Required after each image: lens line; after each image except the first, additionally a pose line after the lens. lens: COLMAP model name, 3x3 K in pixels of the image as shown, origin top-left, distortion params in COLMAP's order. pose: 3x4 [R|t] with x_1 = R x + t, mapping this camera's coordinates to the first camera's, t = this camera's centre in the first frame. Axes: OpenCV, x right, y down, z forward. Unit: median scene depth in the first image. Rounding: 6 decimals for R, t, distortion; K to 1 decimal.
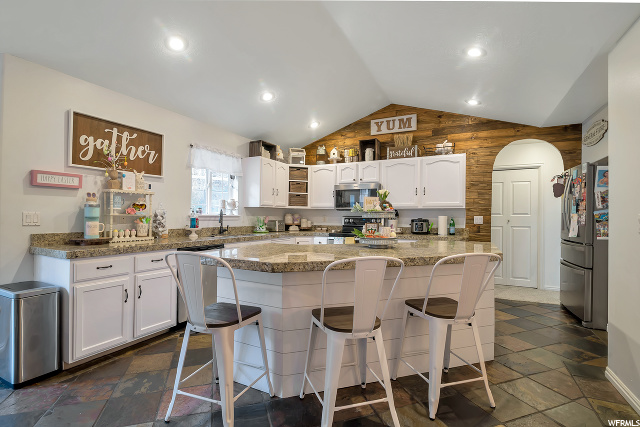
lens RADIAL K [[301.1, 0, 320.0], [0, 301.1, 213.5], [0, 0, 1]] dist [-0.000744, 0.000019]
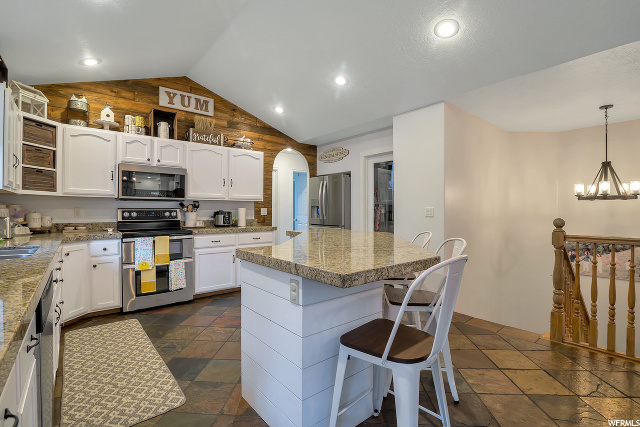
lens RADIAL K [[301.1, 0, 320.0], [0, 301.1, 213.5], [0, 0, 1]] dist [-0.000744, 0.000019]
pose [[0.404777, -0.015323, 0.914287, -0.395897], [-0.007341, 0.999773, 0.020005, 0.003737], [-0.914386, -0.014810, 0.404572, 0.304098]]
